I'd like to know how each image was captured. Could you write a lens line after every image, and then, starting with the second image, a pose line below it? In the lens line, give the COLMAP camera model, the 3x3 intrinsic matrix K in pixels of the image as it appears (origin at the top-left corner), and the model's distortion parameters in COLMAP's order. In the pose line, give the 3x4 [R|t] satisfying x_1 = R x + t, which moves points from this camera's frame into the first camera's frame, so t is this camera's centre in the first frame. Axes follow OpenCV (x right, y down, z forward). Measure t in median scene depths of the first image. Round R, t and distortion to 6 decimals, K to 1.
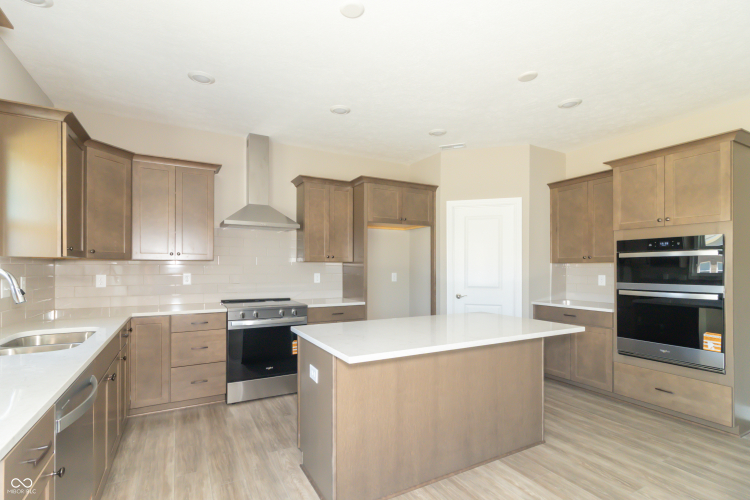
lens RADIAL K [[354.1, 0, 387.3], [0, 354.1, 265.1], [0, 0, 1]] dist [0.004039, 0.000601]
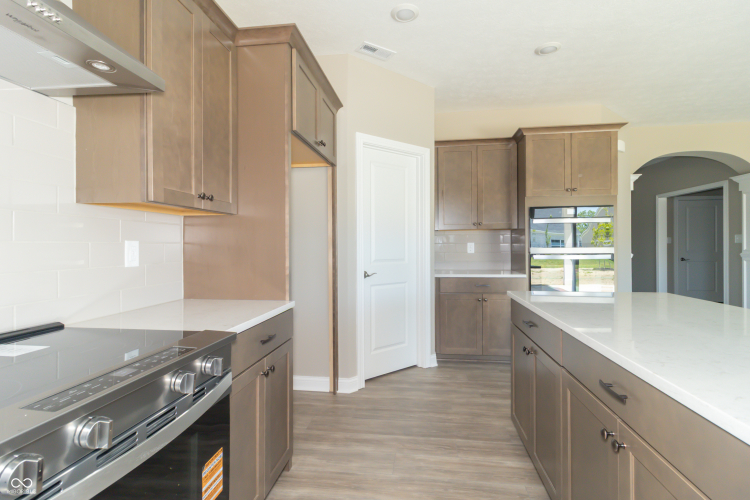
lens RADIAL K [[354.1, 0, 382.6], [0, 354.1, 243.3], [0, 0, 1]] dist [0.004039, 0.000601]
pose [[0.601835, -0.003753, 0.798611, -0.423665], [0.001486, 0.999992, 0.003580, 0.031731], [-0.798619, -0.000967, 0.601836, 0.728437]]
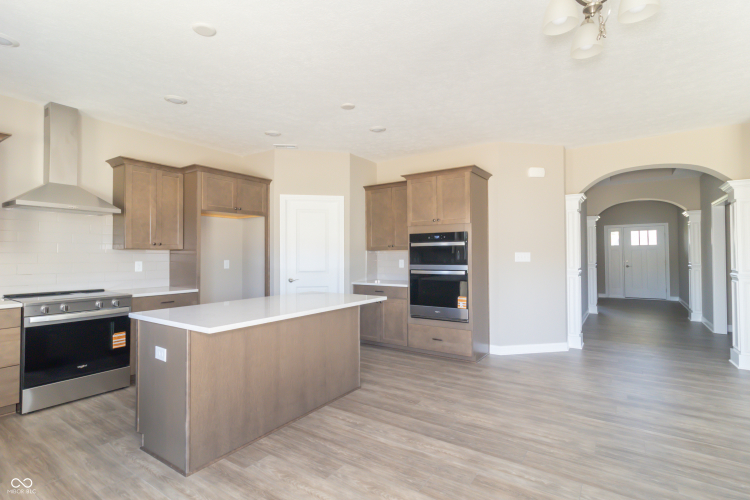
lens RADIAL K [[354.1, 0, 379.3], [0, 354.1, 247.4], [0, 0, 1]] dist [0.004039, 0.000601]
pose [[0.894659, 0.004167, 0.446731, -0.061297], [0.003228, 0.999870, -0.015791, 0.003763], [-0.446739, 0.015570, 0.894529, -0.158965]]
